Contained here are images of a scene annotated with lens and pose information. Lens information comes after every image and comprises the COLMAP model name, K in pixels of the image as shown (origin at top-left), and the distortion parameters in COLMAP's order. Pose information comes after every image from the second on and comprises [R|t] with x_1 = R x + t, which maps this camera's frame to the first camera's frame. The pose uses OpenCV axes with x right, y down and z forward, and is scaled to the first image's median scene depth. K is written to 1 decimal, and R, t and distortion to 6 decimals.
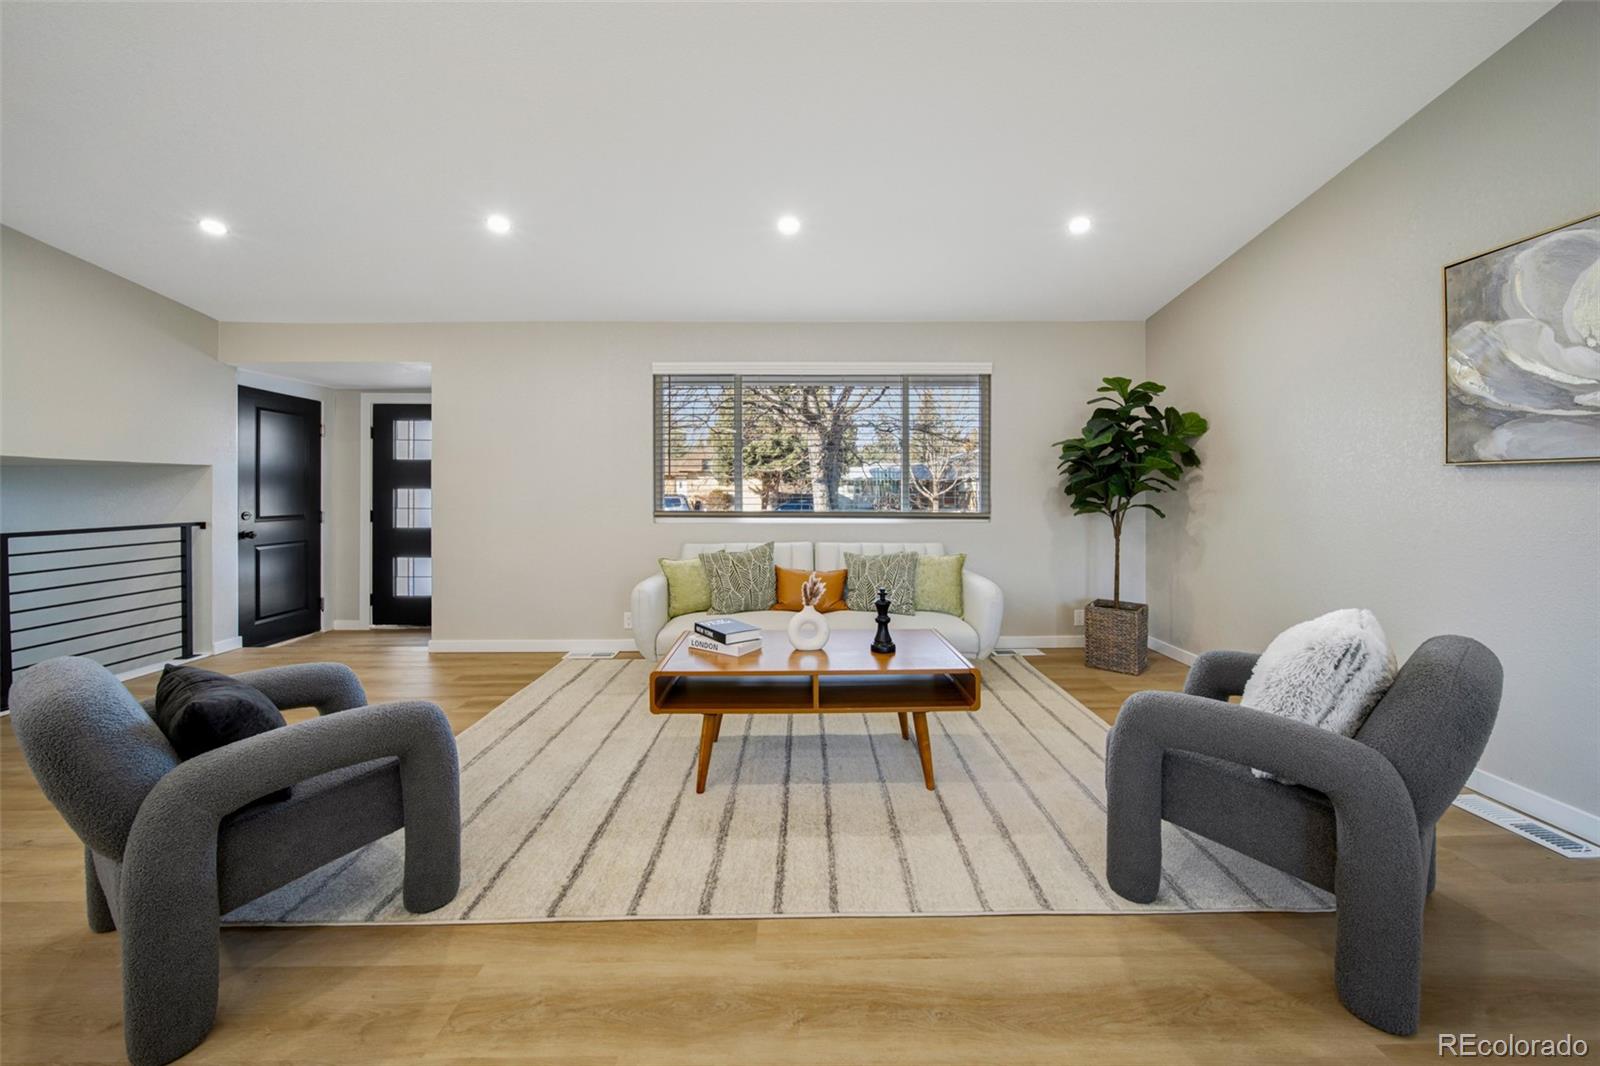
lens RADIAL K [[571.0, 0, 804.1], [0, 571.0, 491.3], [0, 0, 1]] dist [0.000190, -0.000049]
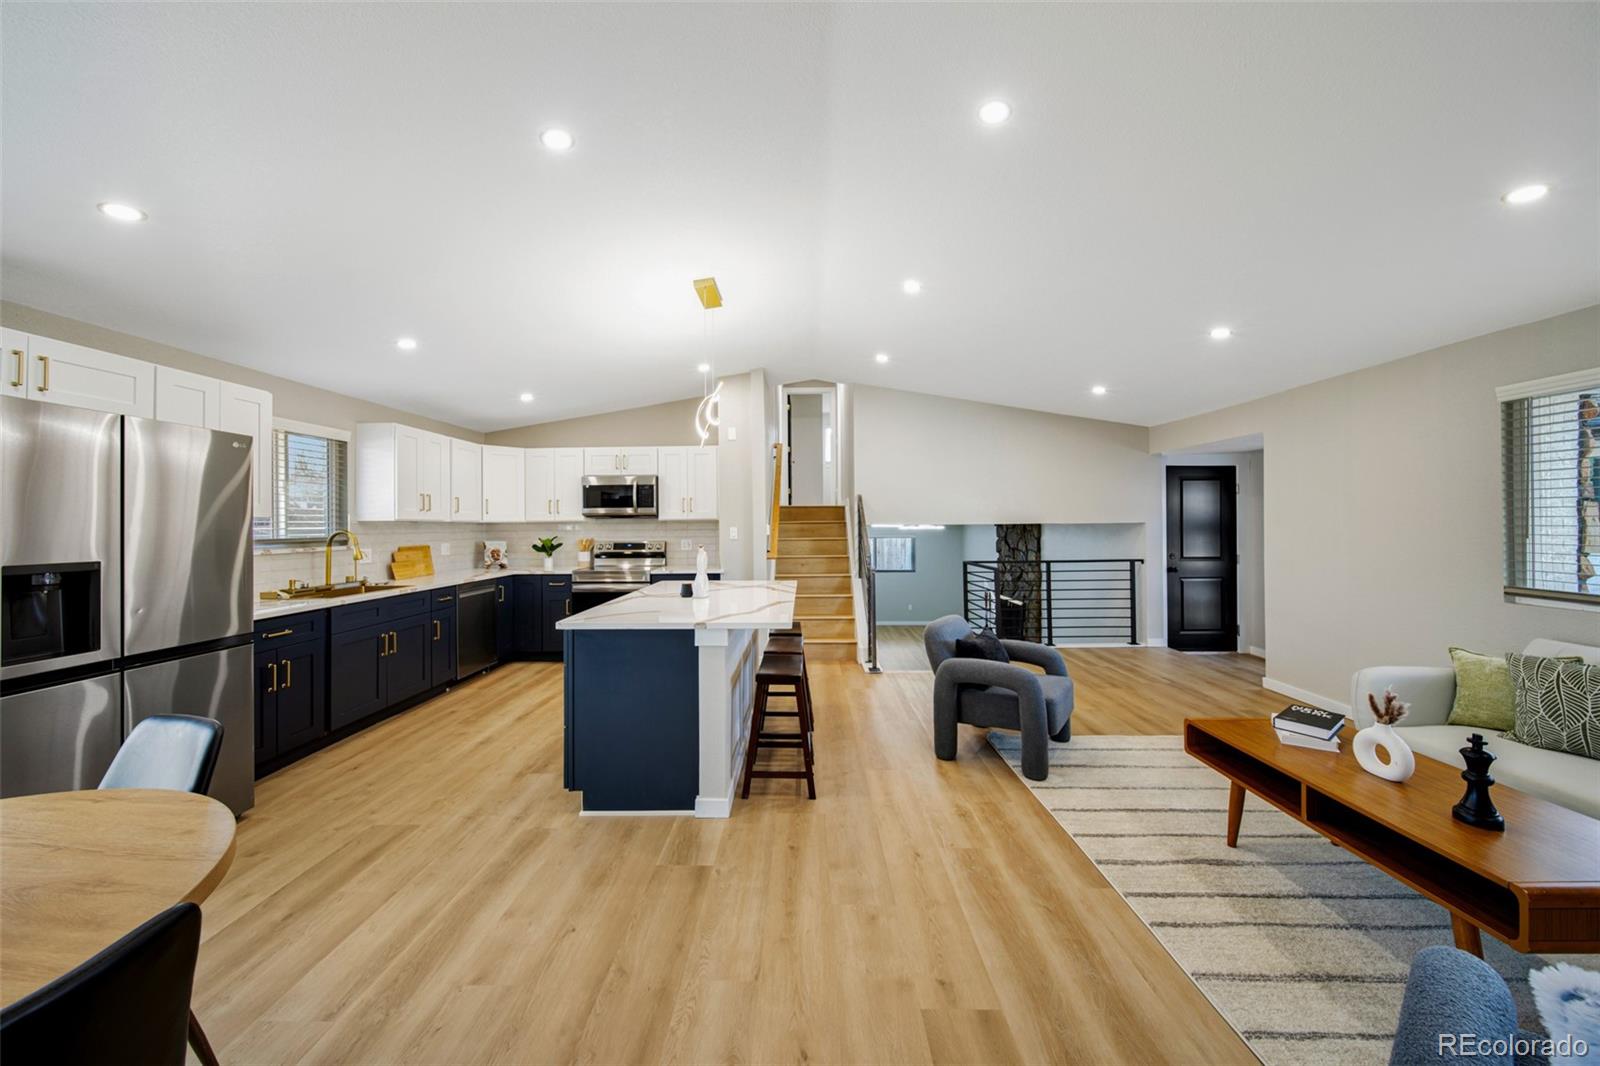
lens RADIAL K [[573.9, 0, 801.5], [0, 573.9, 515.7], [0, 0, 1]] dist [-0.000750, -0.000170]
pose [[-0.016670, -0.004851, -0.999849, 0.866977], [0.009613, 0.999941, -0.005011, -0.108707], [0.999815, -0.009695, -0.016623, 0.169768]]
